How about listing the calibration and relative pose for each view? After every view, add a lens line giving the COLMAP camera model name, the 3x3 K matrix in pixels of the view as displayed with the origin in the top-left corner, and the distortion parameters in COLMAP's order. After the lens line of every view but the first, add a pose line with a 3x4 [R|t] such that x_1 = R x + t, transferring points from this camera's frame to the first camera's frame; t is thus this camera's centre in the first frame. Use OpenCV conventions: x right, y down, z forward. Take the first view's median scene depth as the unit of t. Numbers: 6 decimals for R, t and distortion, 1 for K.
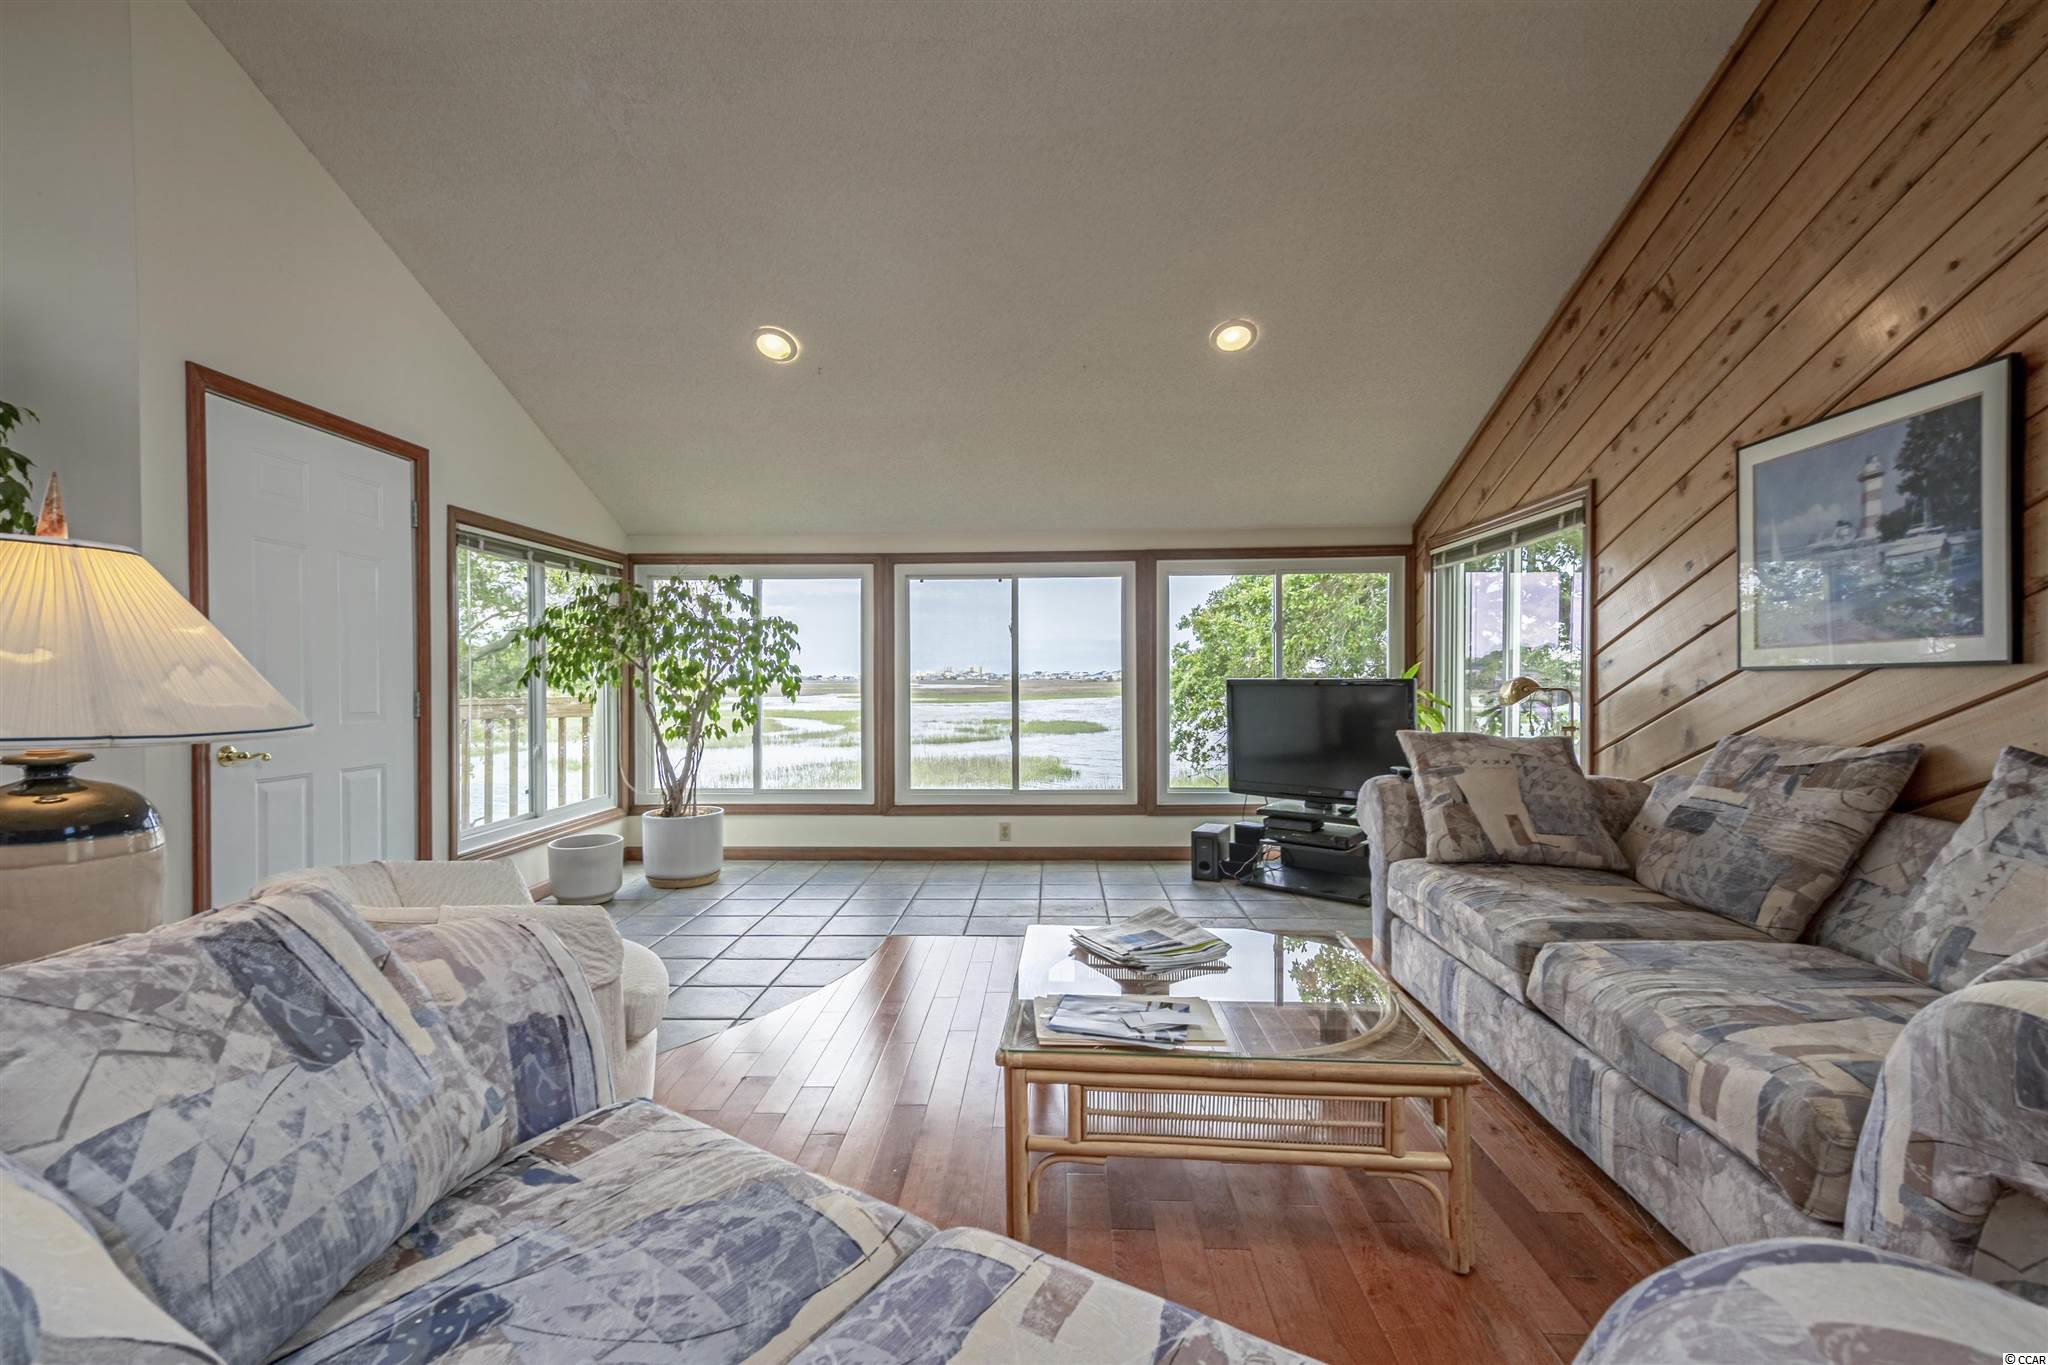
lens RADIAL K [[907.6, 0, 1024.5], [0, 907.6, 688.5], [0, 0, 1]] dist [0.036131, -0.009482]
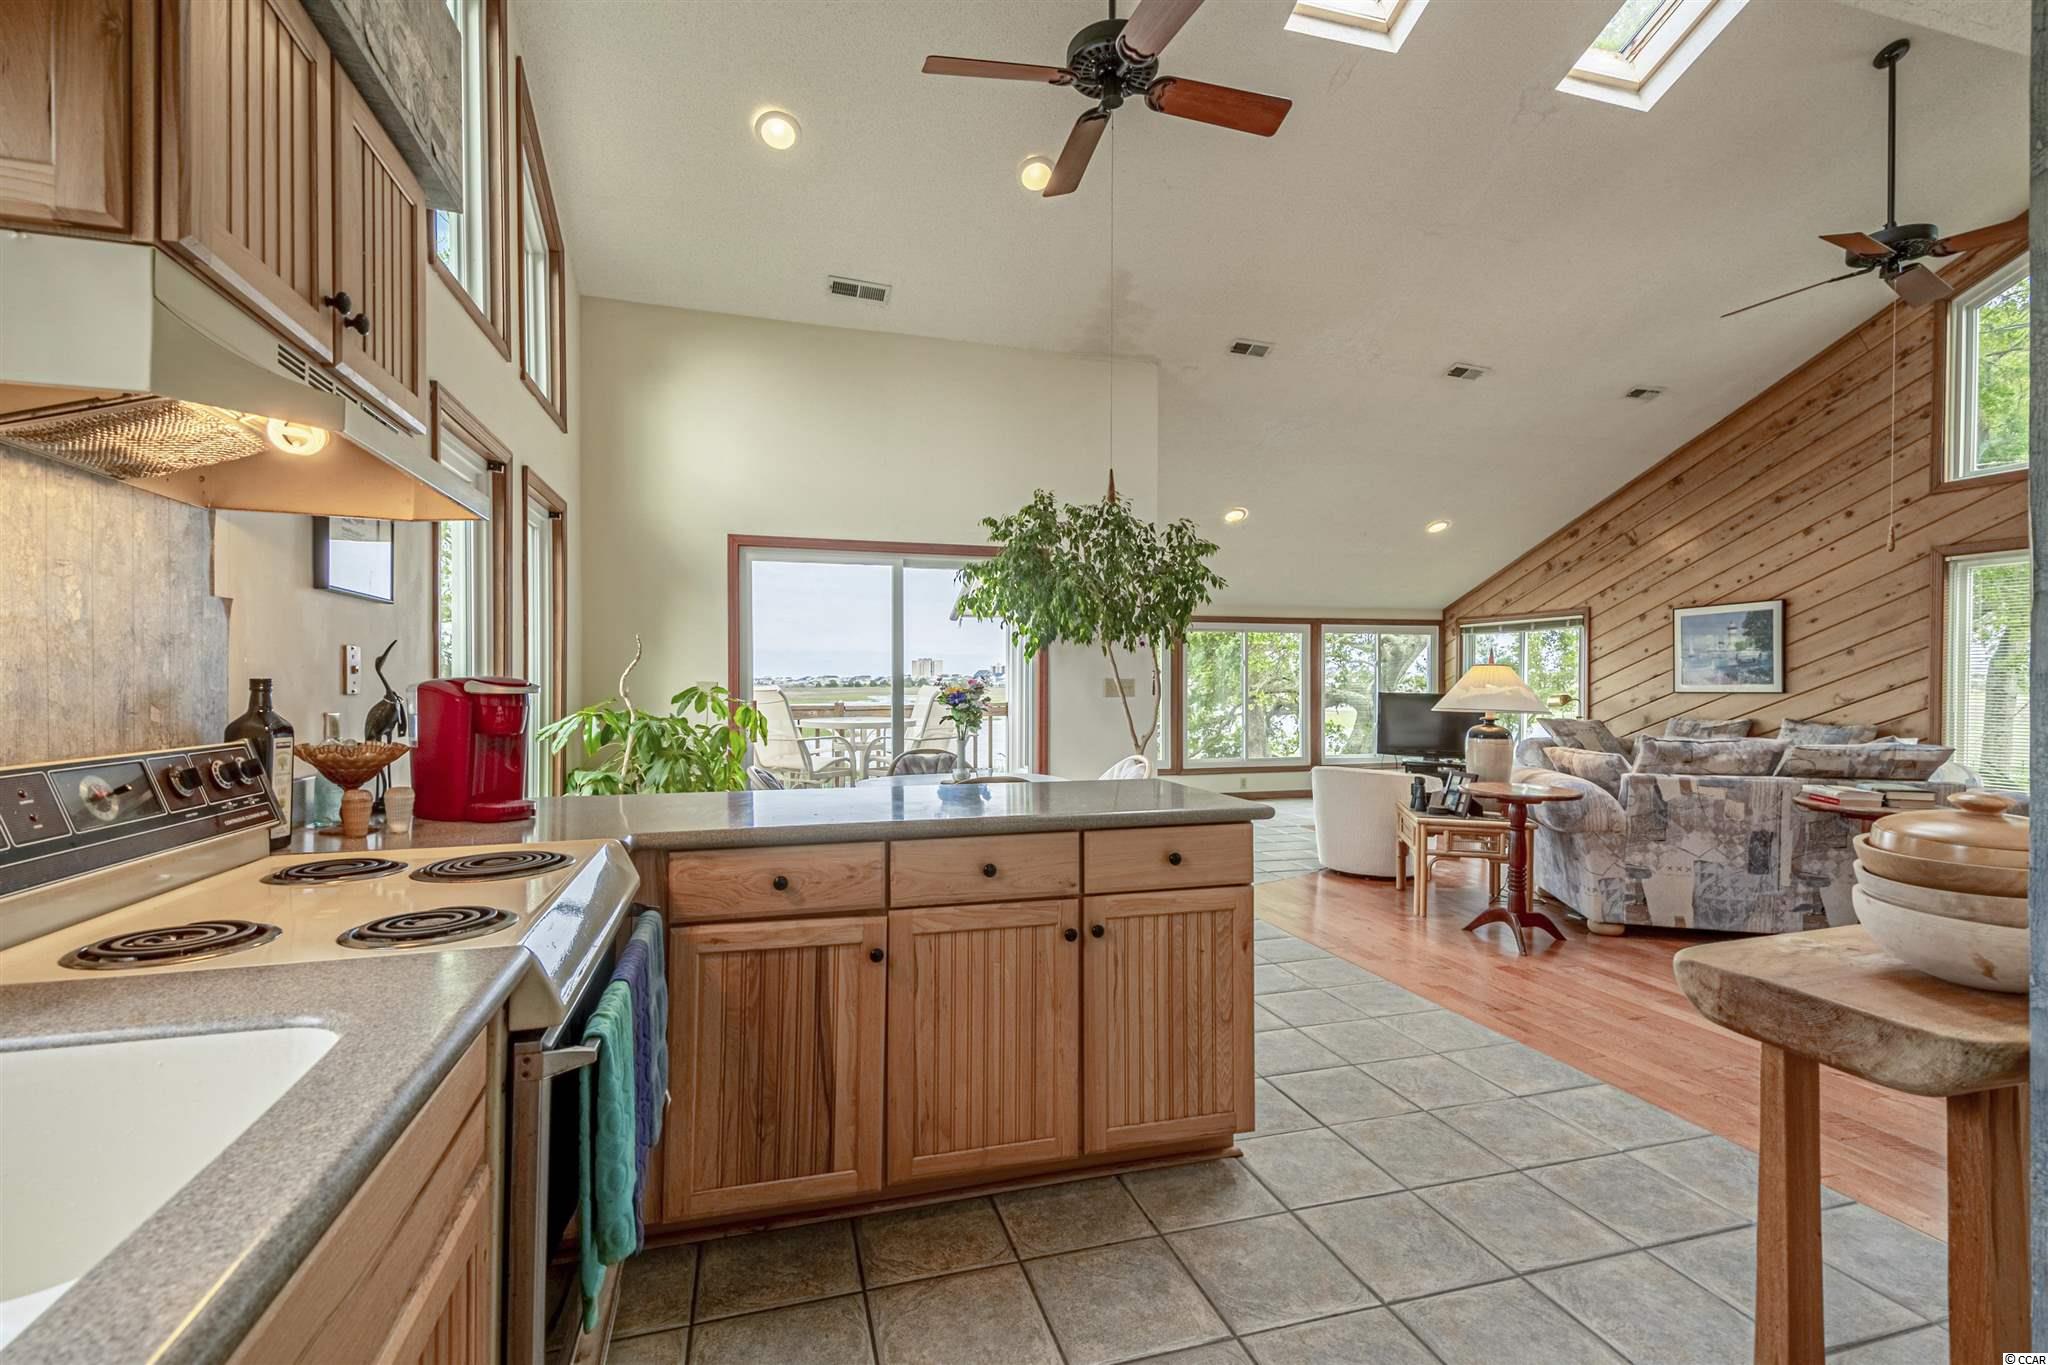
lens RADIAL K [[907.6, 0, 1017.9], [0, 907.6, 687.9], [0, 0, 1]] dist [0.036131, -0.009482]
pose [[0.950313, 0.005680, 0.311244, -1.297964], [-0.003595, 0.999967, -0.007273, -0.006485], [-0.311275, 0.005793, 0.950302, -0.650348]]
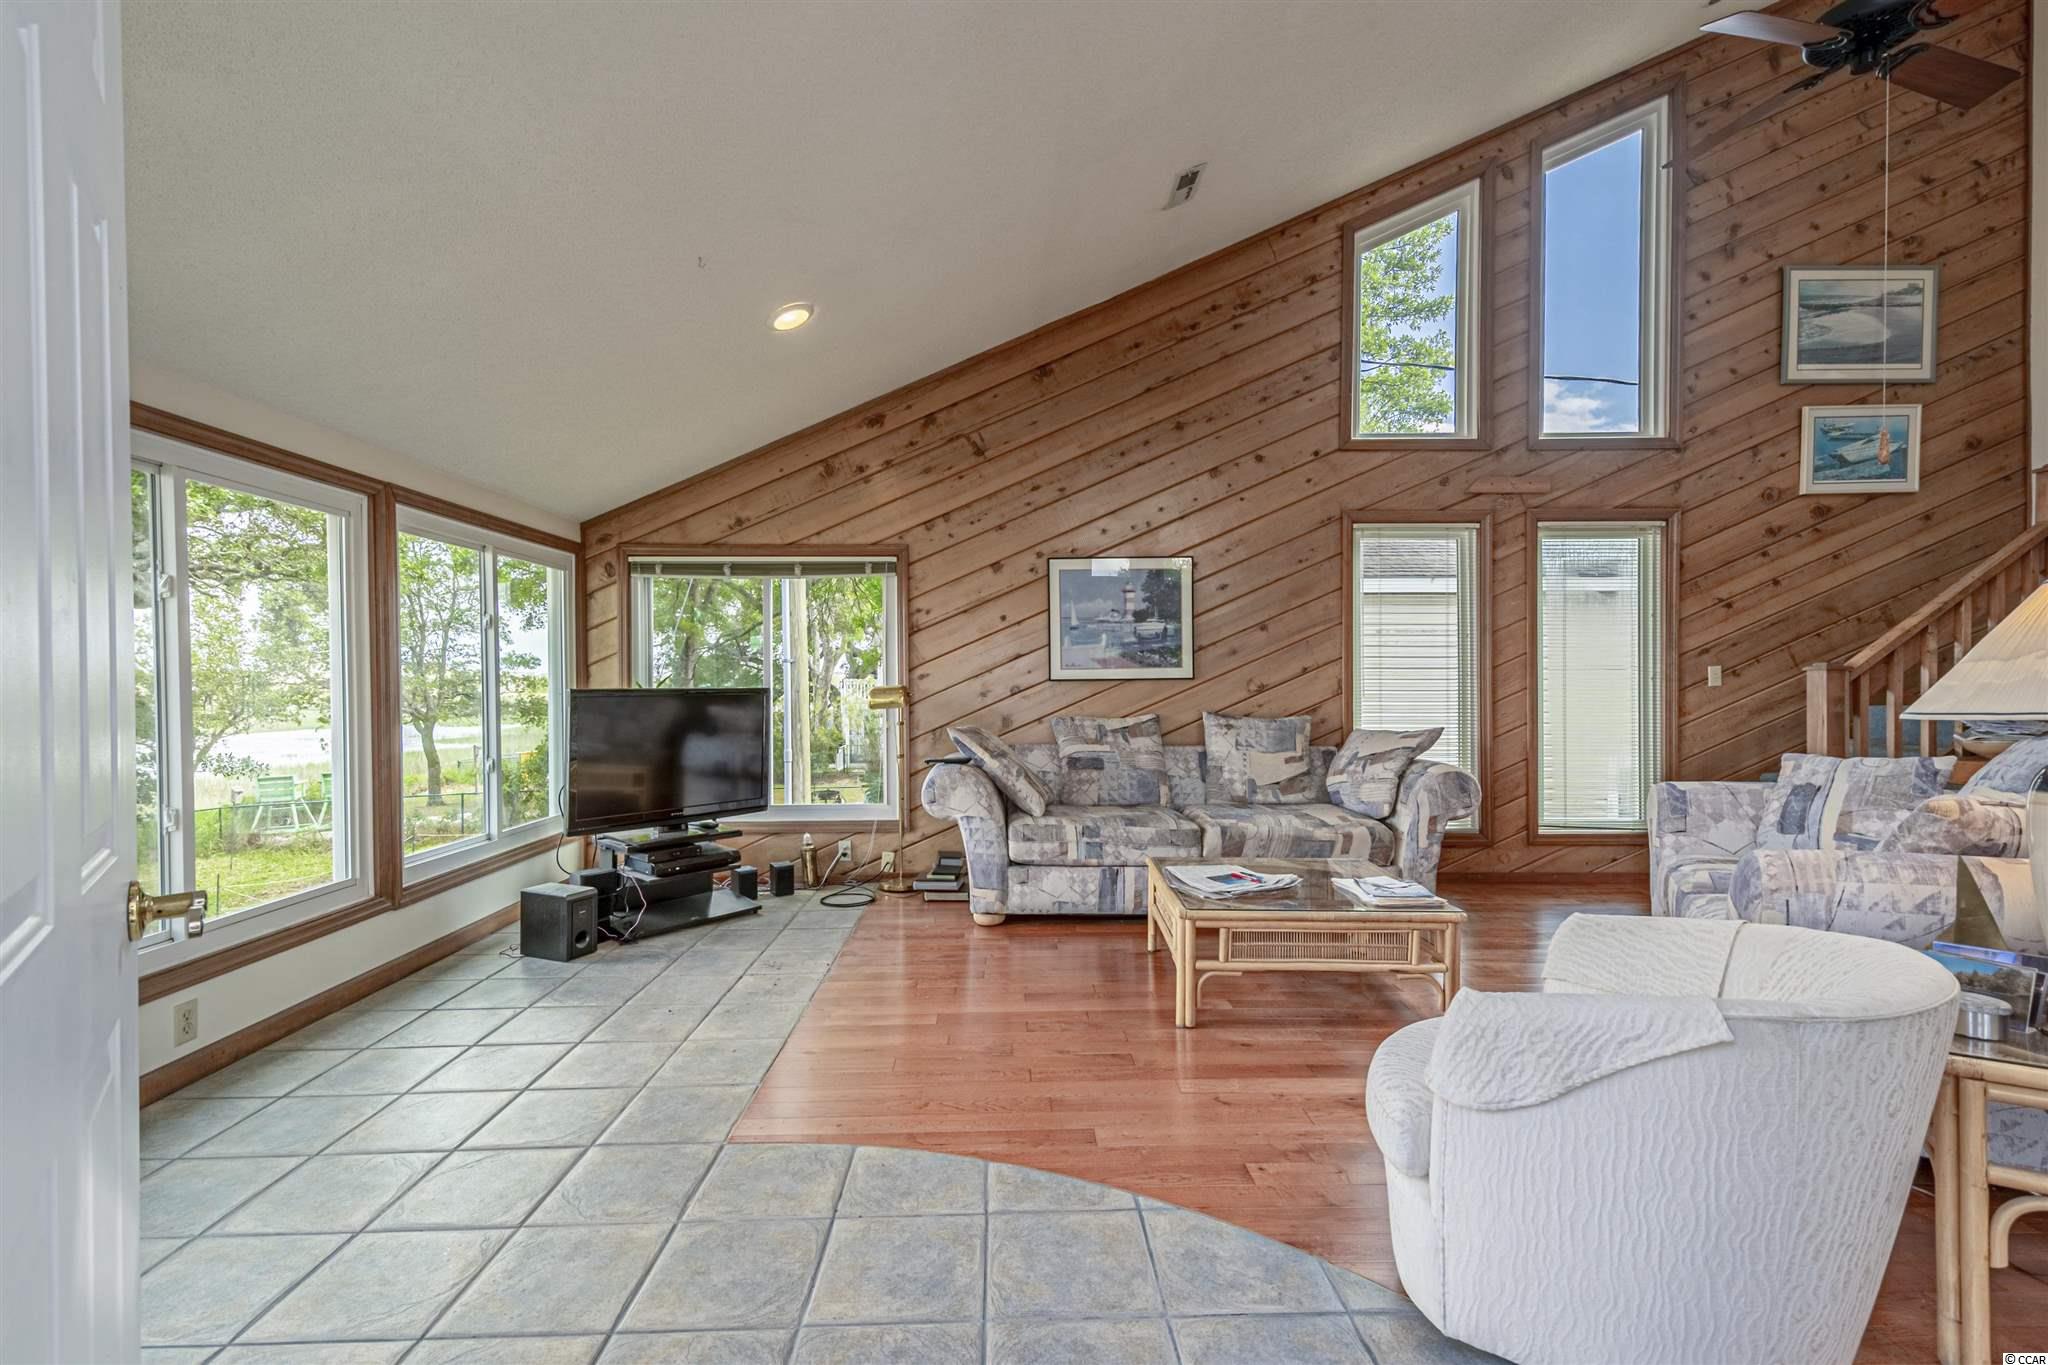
lens RADIAL K [[907.6, 0, 1022.3], [0, 907.6, 692.4], [0, 0, 1]] dist [0.036131, -0.009482]
pose [[-0.055147, -0.005745, 0.998462, -0.709401], [0.017456, 0.999825, 0.006717, -0.007900], [-0.998326, 0.017800, -0.055037, 0.824519]]
